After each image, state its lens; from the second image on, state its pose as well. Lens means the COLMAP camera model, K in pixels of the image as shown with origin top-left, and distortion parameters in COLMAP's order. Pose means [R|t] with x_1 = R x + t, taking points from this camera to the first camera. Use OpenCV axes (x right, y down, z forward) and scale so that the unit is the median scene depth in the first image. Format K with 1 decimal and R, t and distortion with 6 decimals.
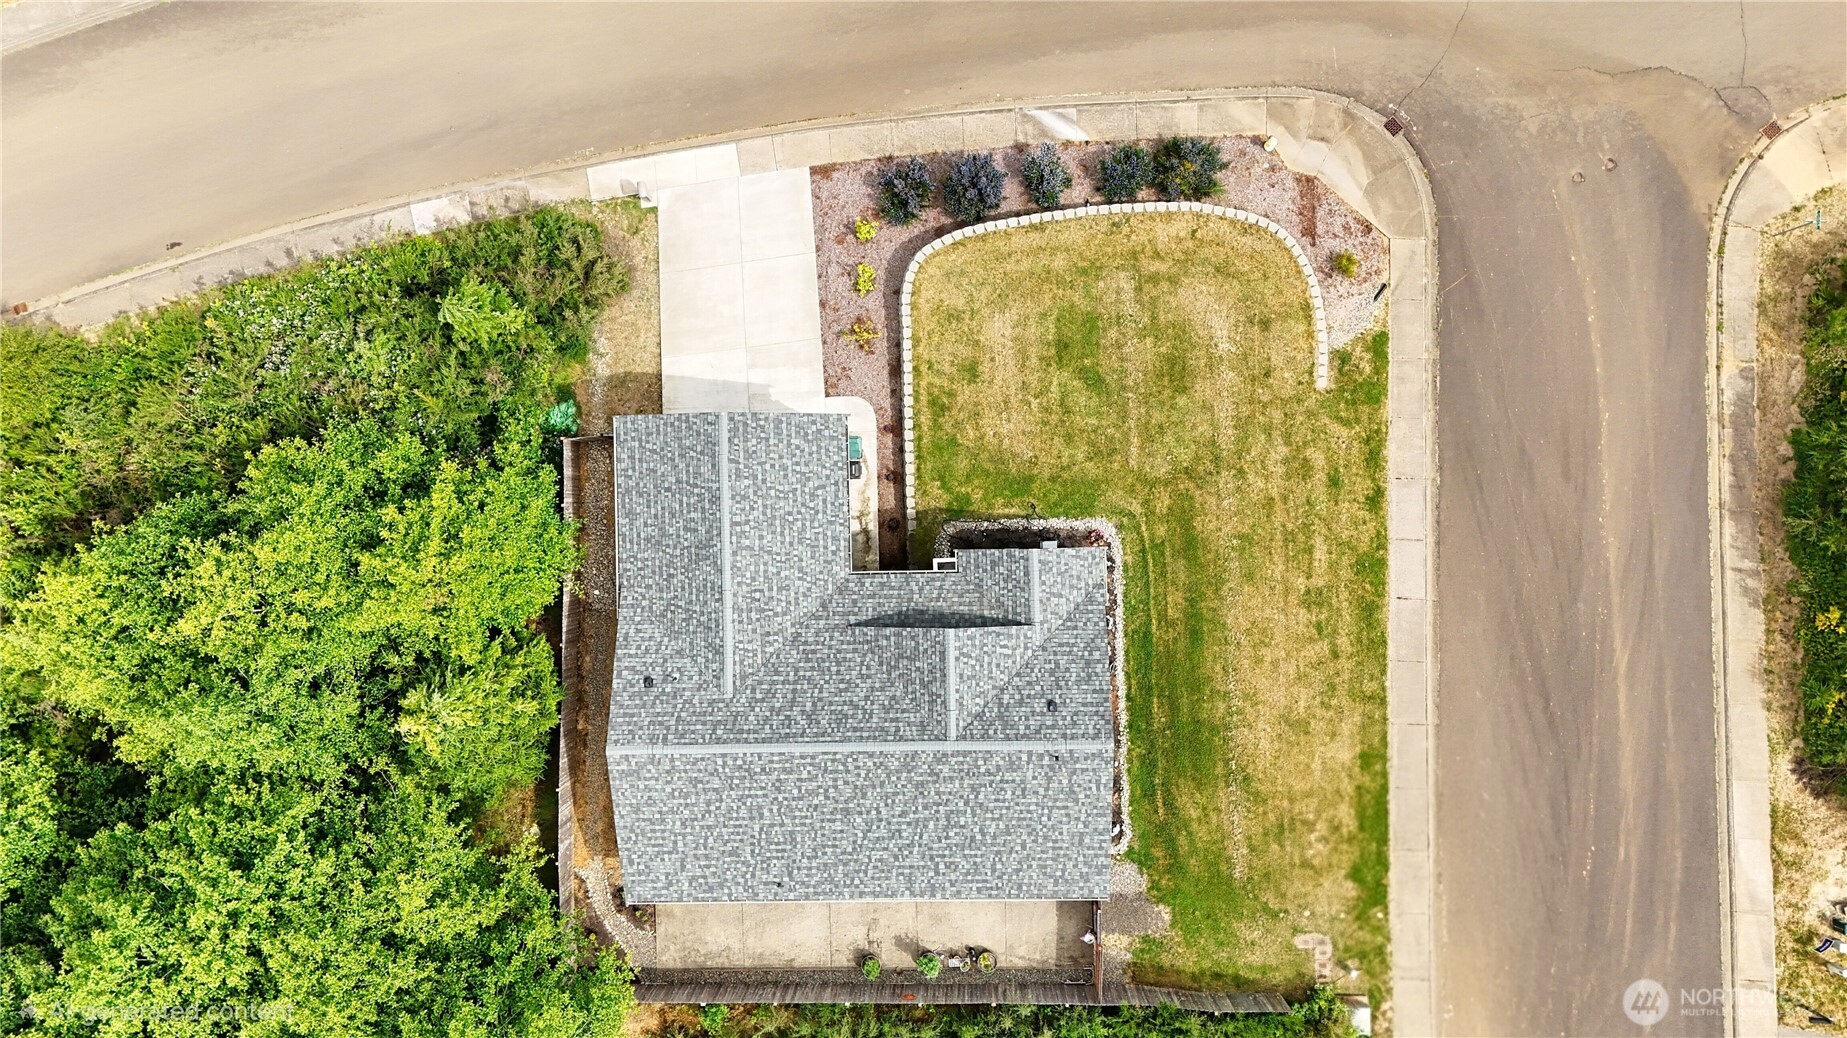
lens RADIAL K [[1408.0, 0, 931.1], [0, 1408.0, 514.9], [0, 0, 1]] dist [0.137741, -0.226044]
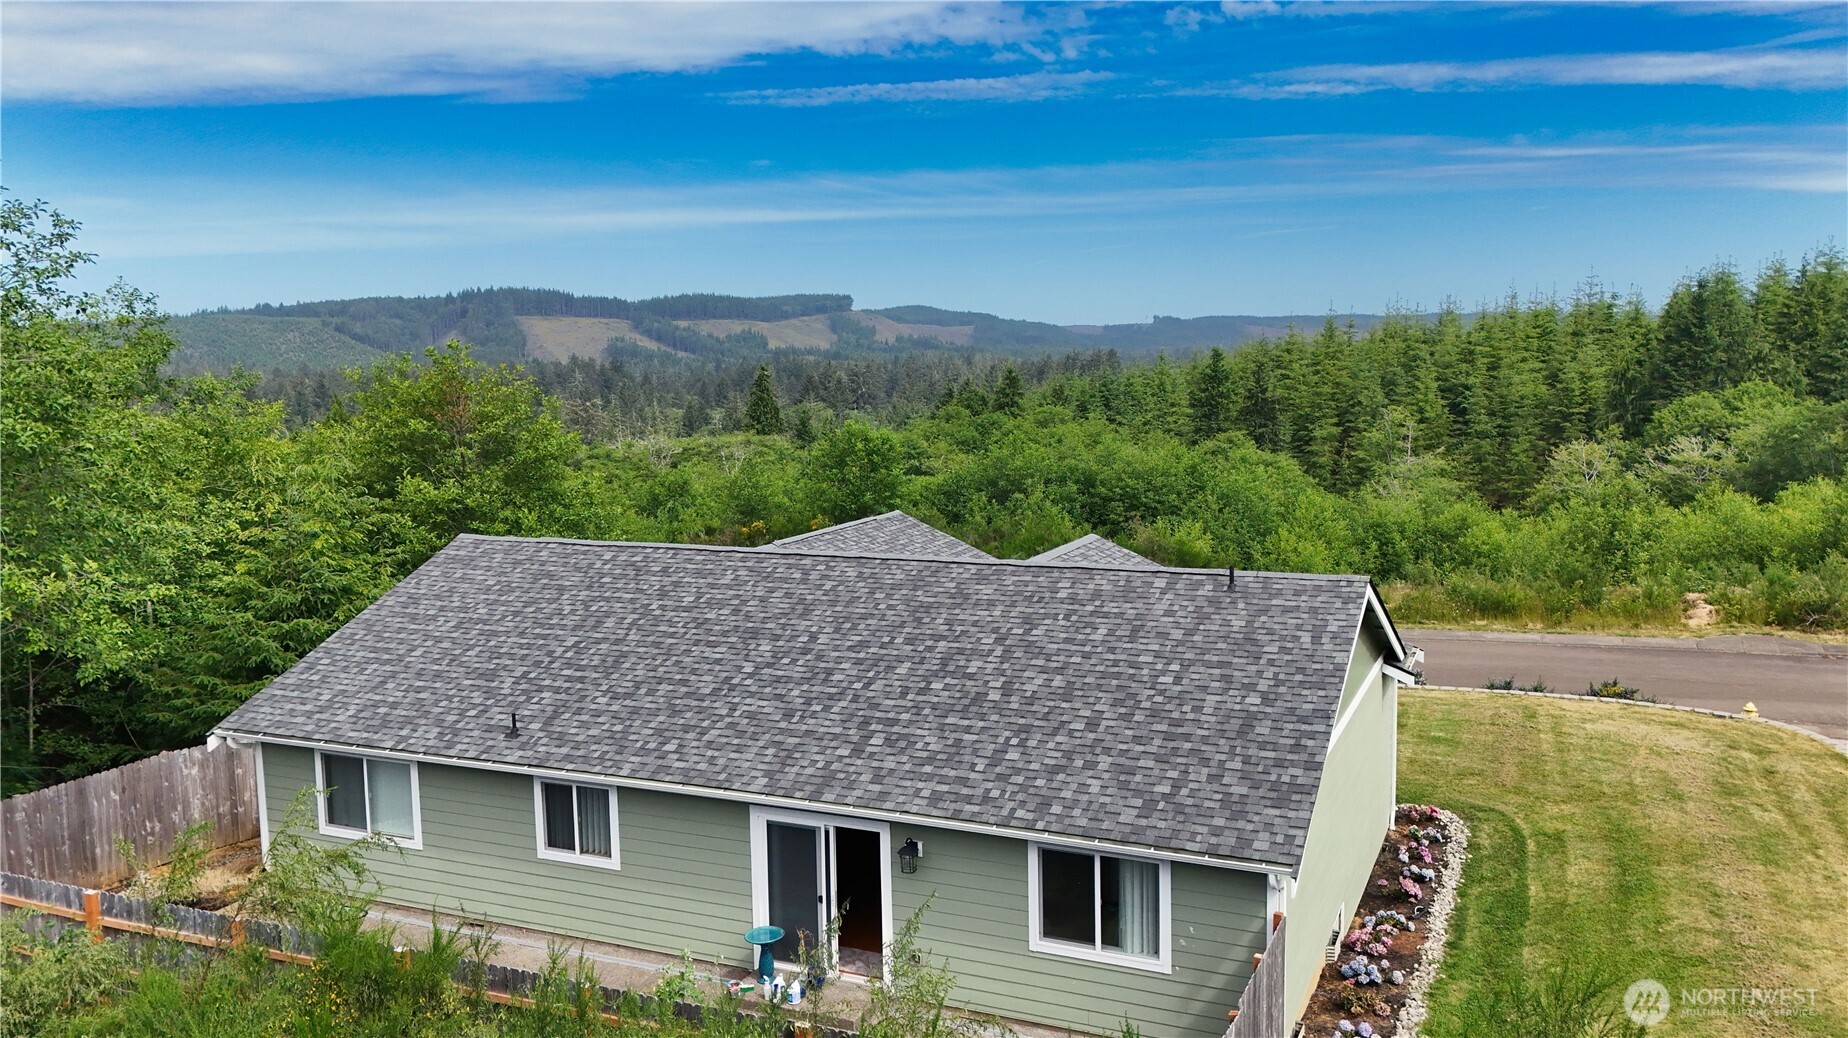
lens RADIAL K [[1408.7, 0, 931.6], [0, 1408.7, 514.9], [0, 0, 1]] dist [0.137741, -0.226044]
pose [[0.905939, 0.049188, -0.420542, 0.182393], [-0.423395, 0.097035, -0.900734, 0.586408], [-0.003498, 0.994065, 0.108733, 0.892829]]
